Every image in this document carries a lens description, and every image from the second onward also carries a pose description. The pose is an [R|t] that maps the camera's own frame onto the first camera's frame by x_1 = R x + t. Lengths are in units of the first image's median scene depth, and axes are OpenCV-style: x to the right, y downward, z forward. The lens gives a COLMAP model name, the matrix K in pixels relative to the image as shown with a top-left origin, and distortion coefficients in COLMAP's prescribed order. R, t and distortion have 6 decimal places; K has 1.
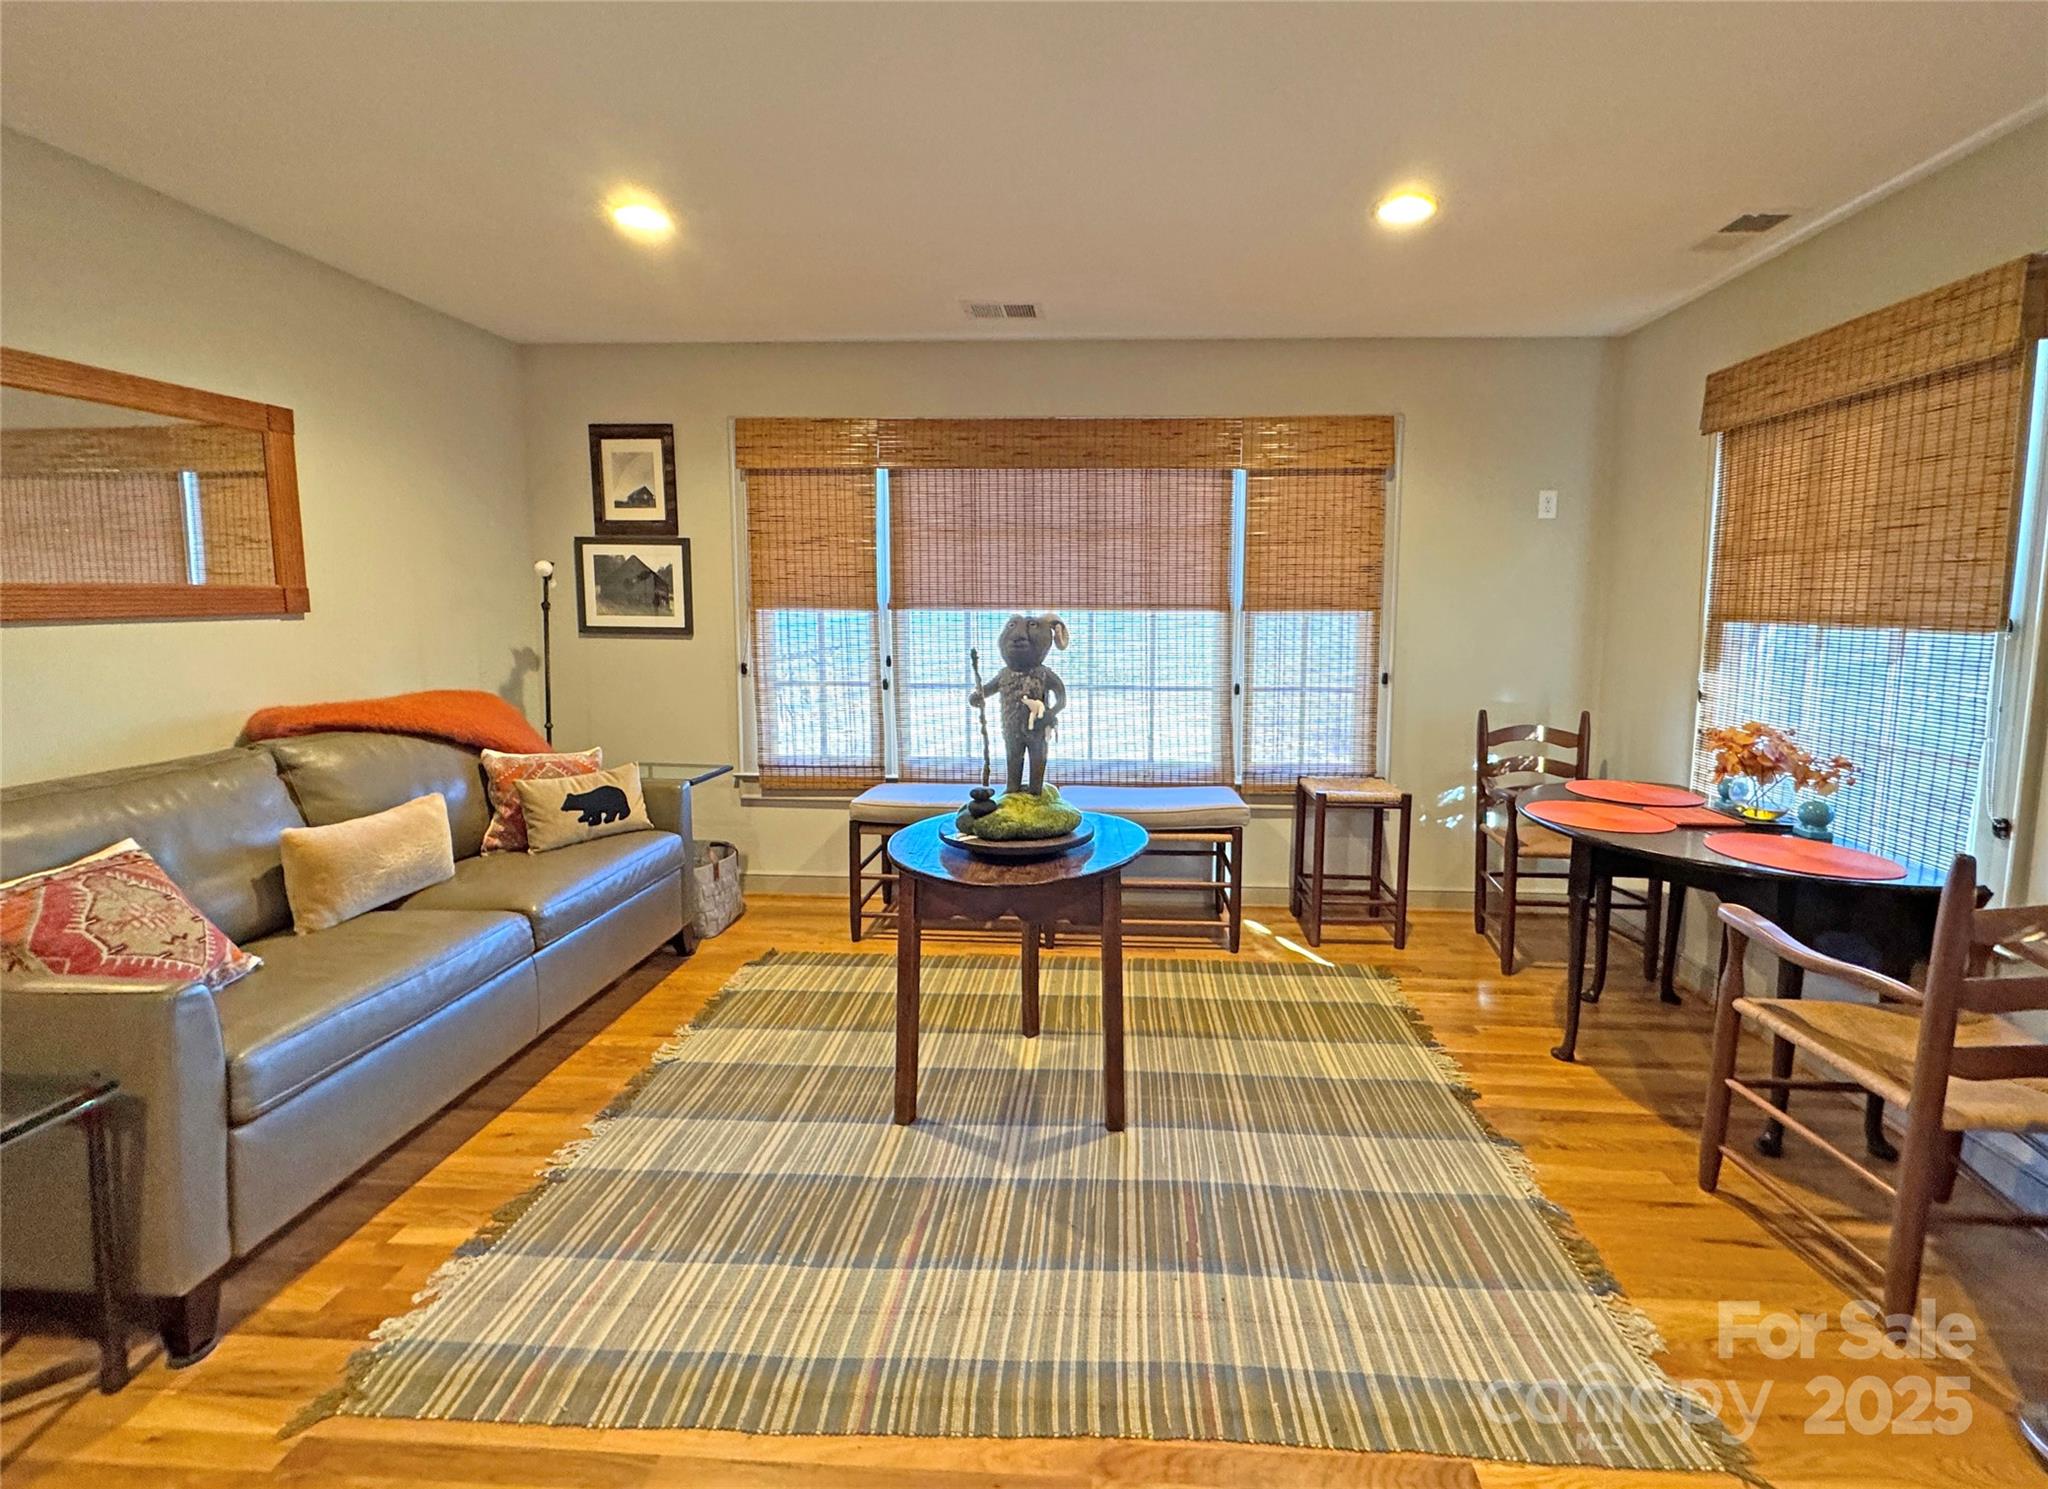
lens RADIAL K [[854.8, 0, 1072.4], [0, 854.8, 682.9], [0, 0, 1]] dist [-0.005813, 0.001621]
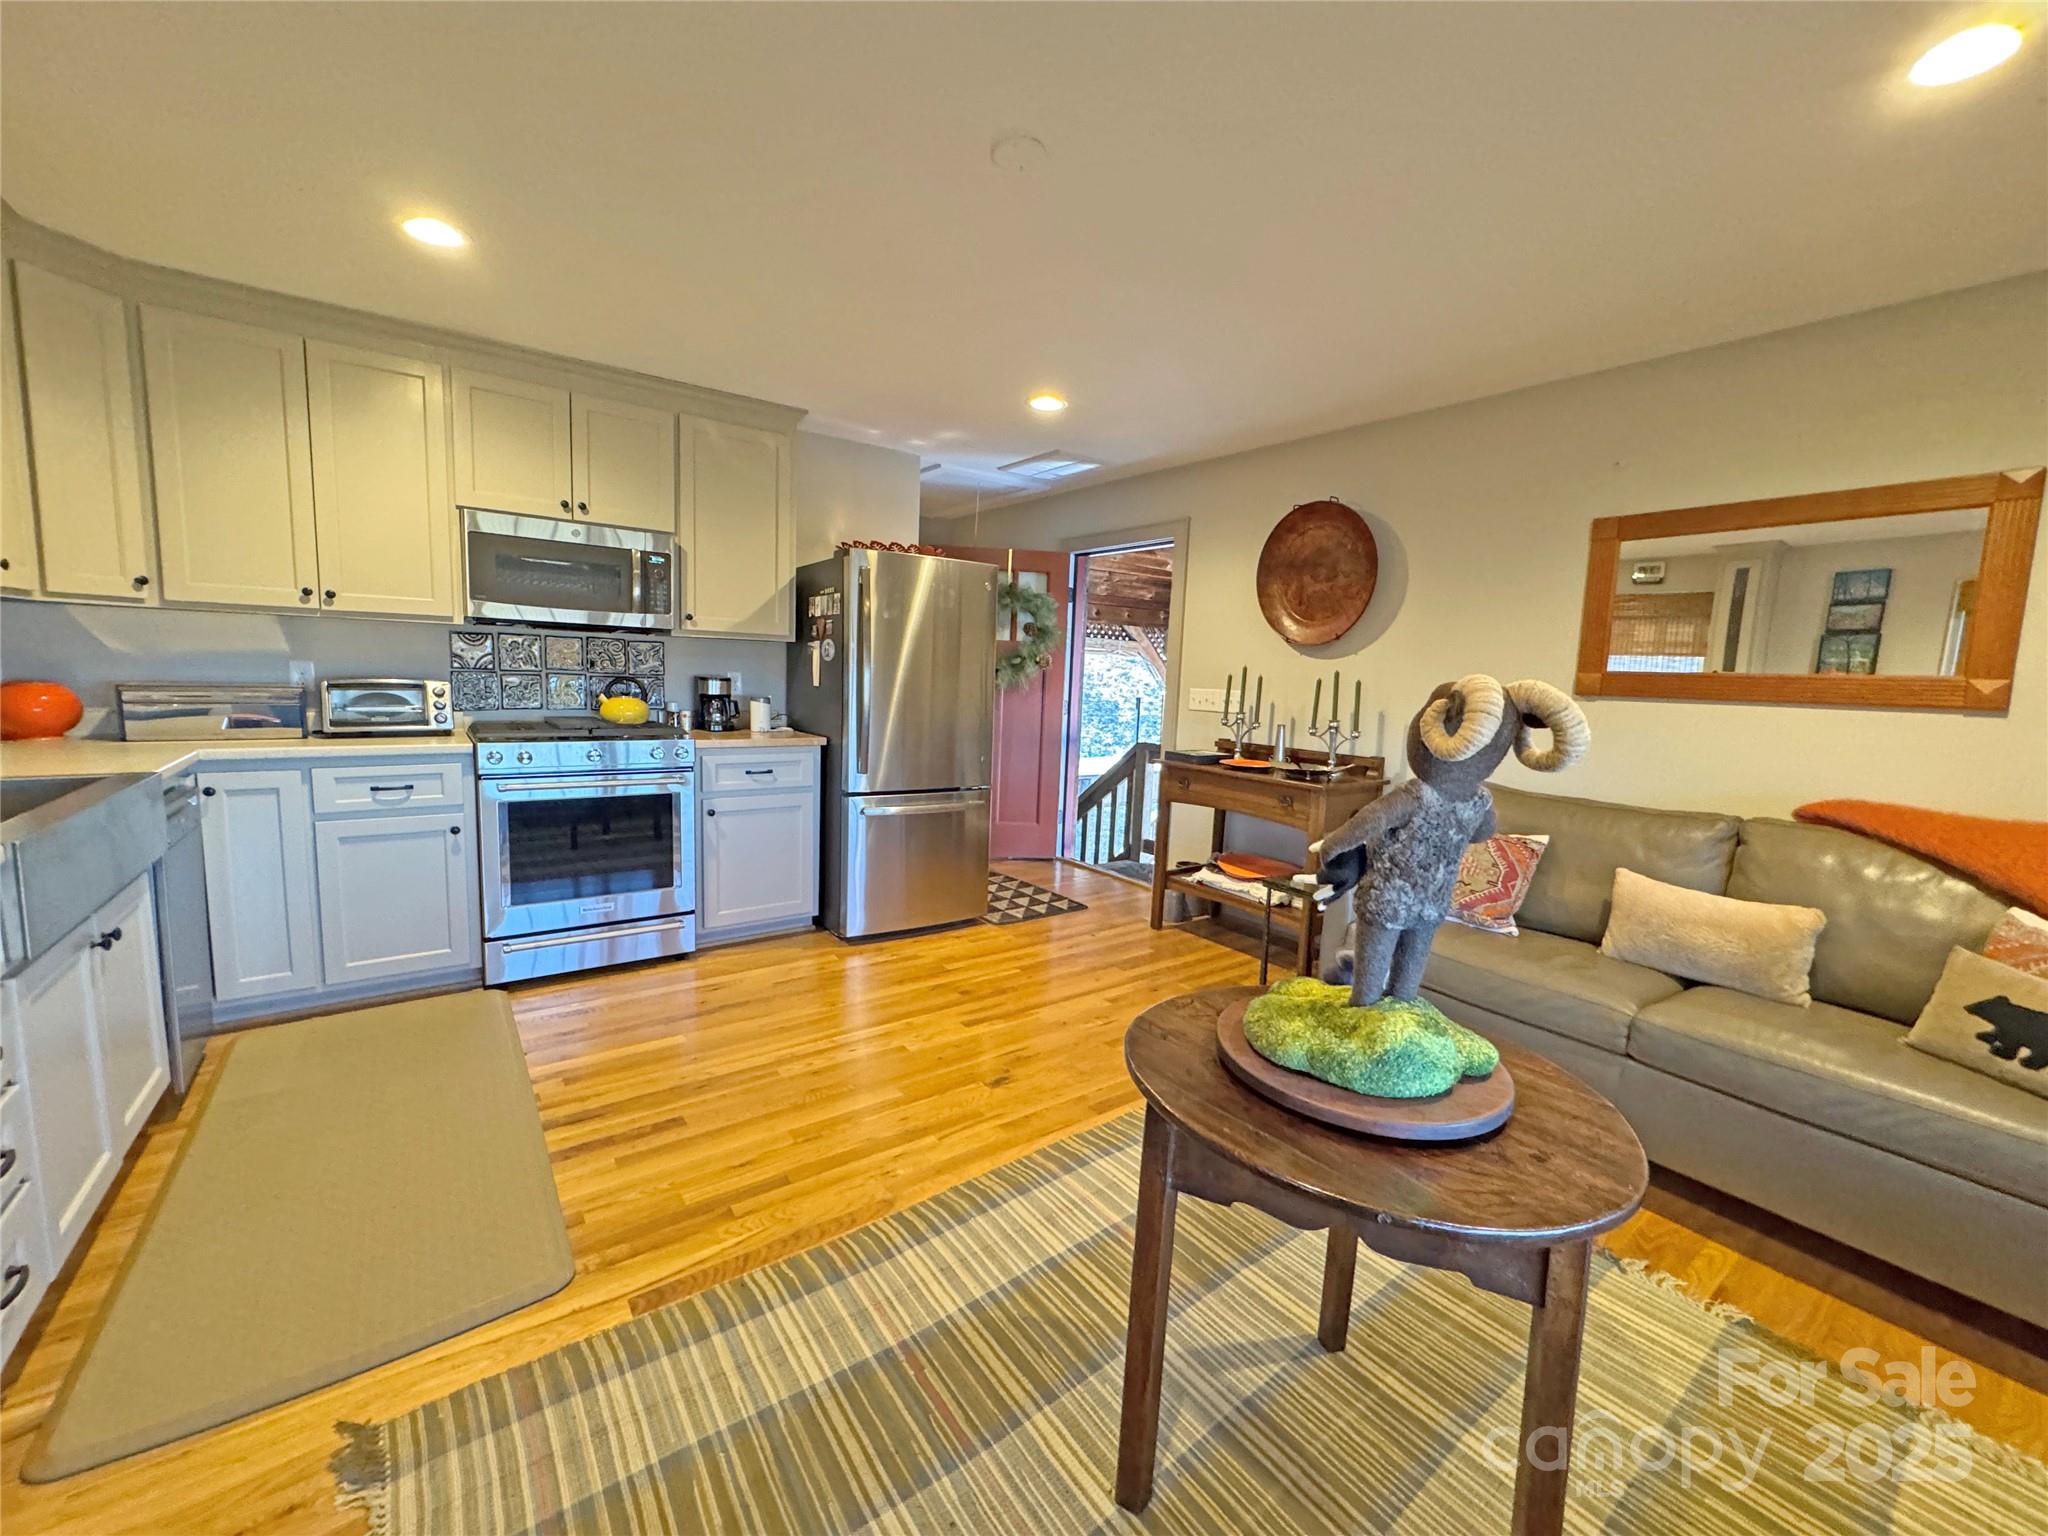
lens RADIAL K [[815.6, 0, 1015.9], [0, 815.6, 770.9], [0, 0, 1]] dist [-0.000884, -0.000568]
pose [[-0.776940, 0.043422, -0.628076, 0.435625], [-0.104301, 0.974956, 0.196424, -0.092657], [0.620875, 0.218119, -0.752953, 1.205827]]
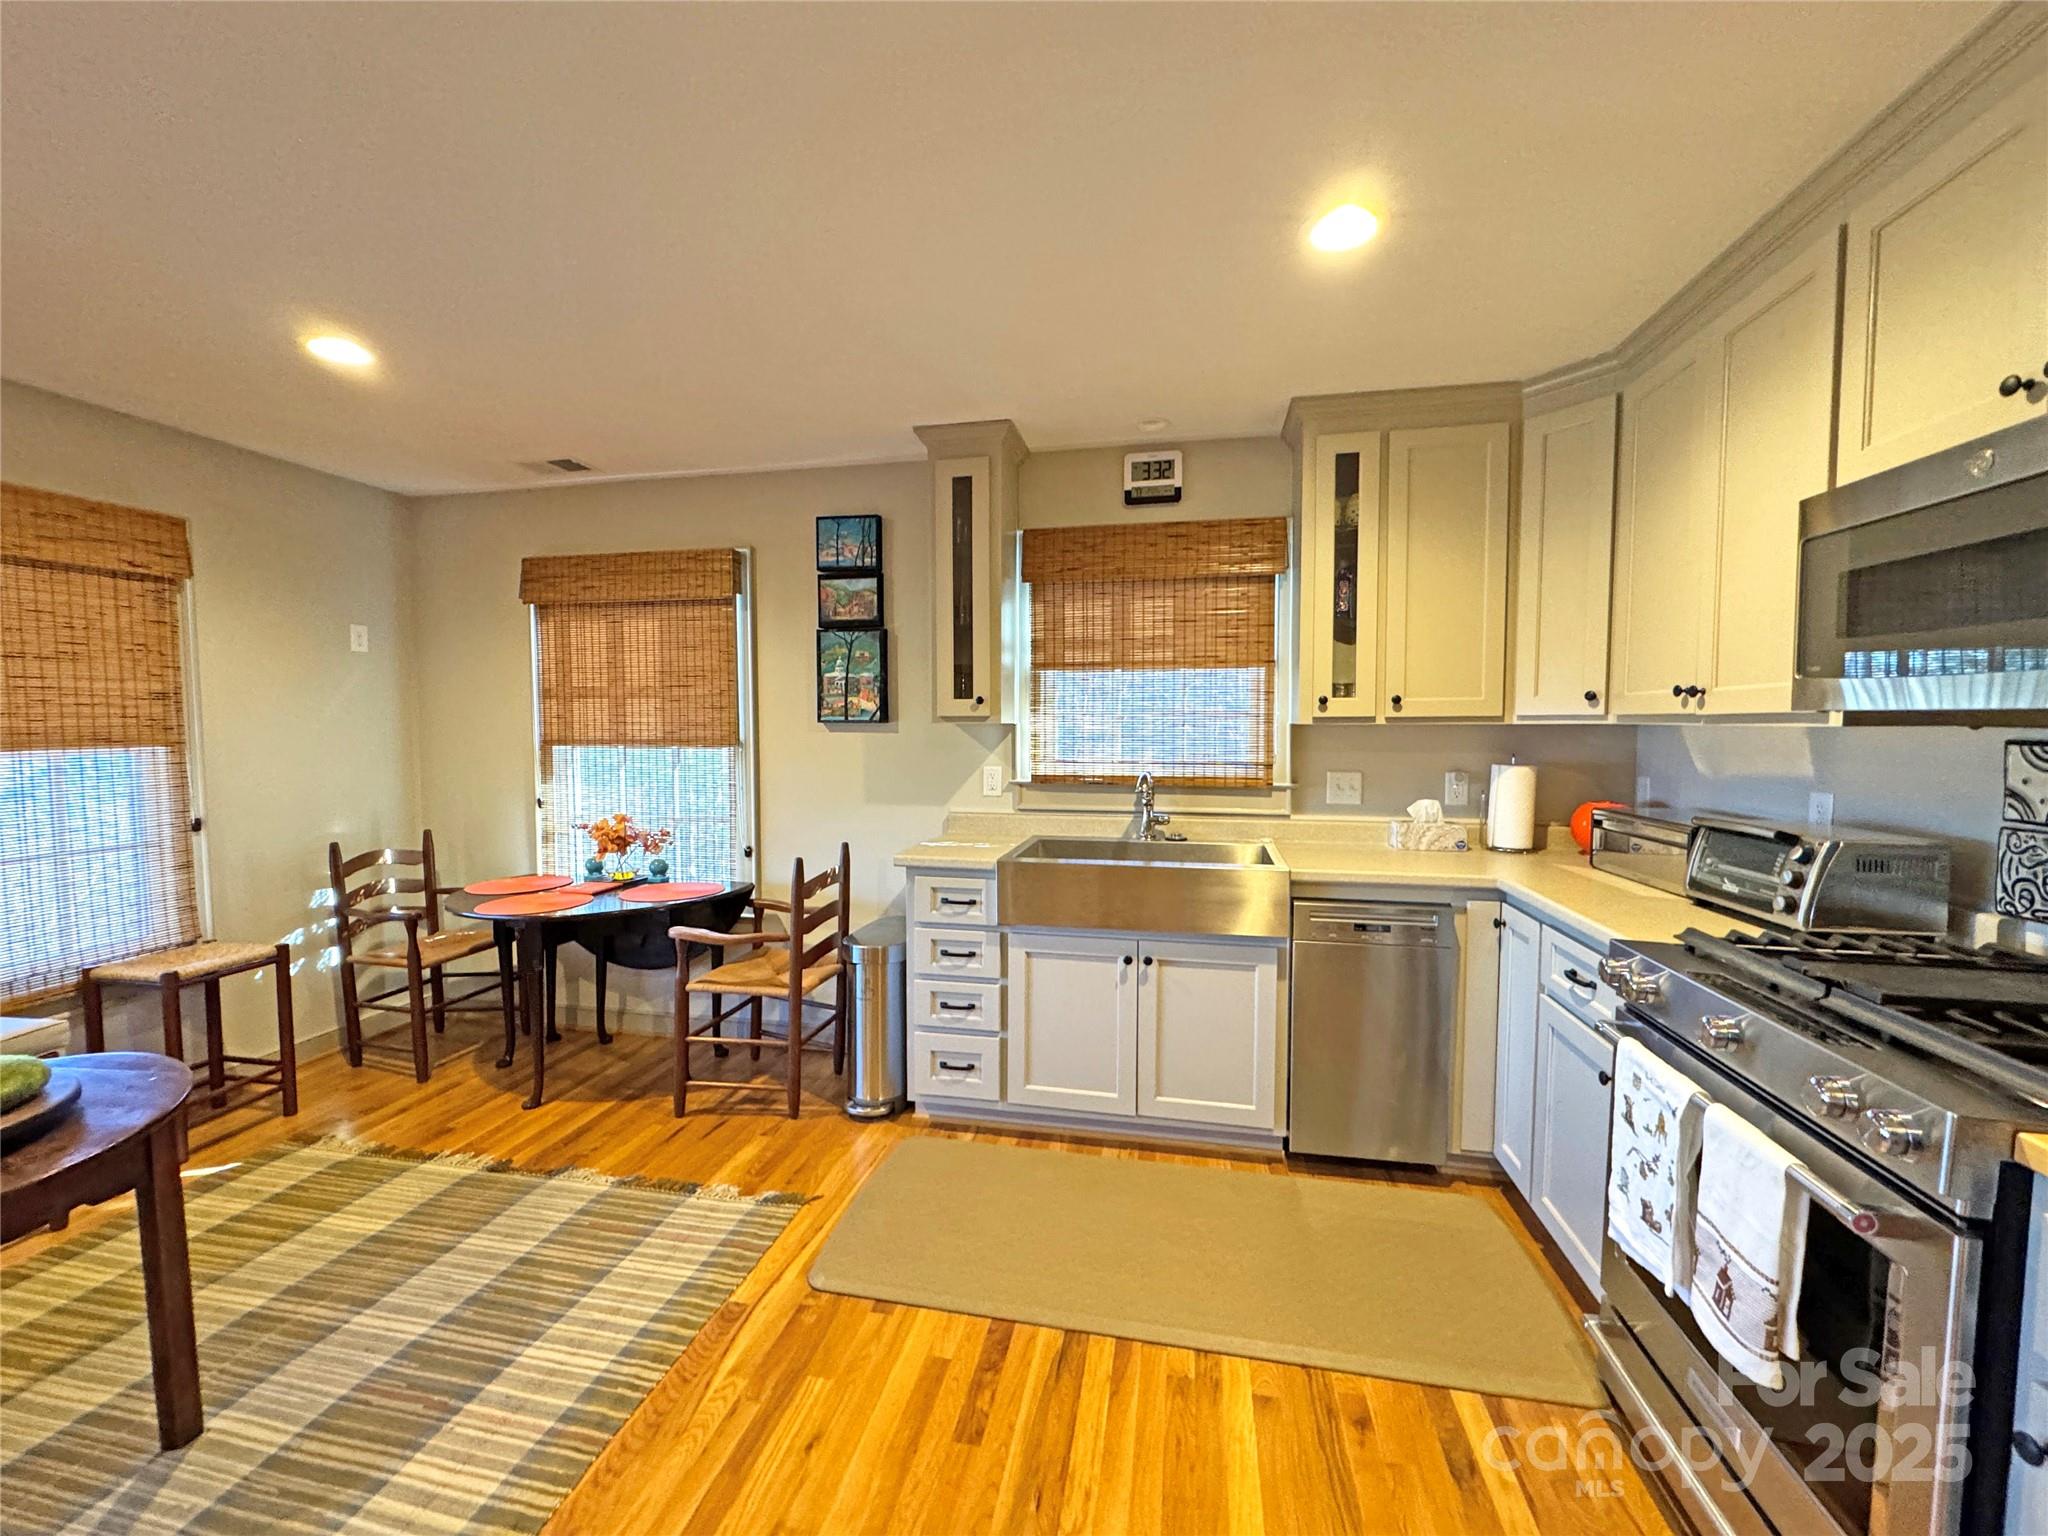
lens RADIAL K [[815.6, 0, 1022.2], [0, 815.6, 769.8], [0, 0, 1]] dist [-0.000884, -0.000568]
pose [[0.147936, -0.062000, 0.987052, -0.486551], [0.097762, 0.994062, 0.047788, -0.028735], [-0.984153, 0.089427, 0.153119, 0.100640]]
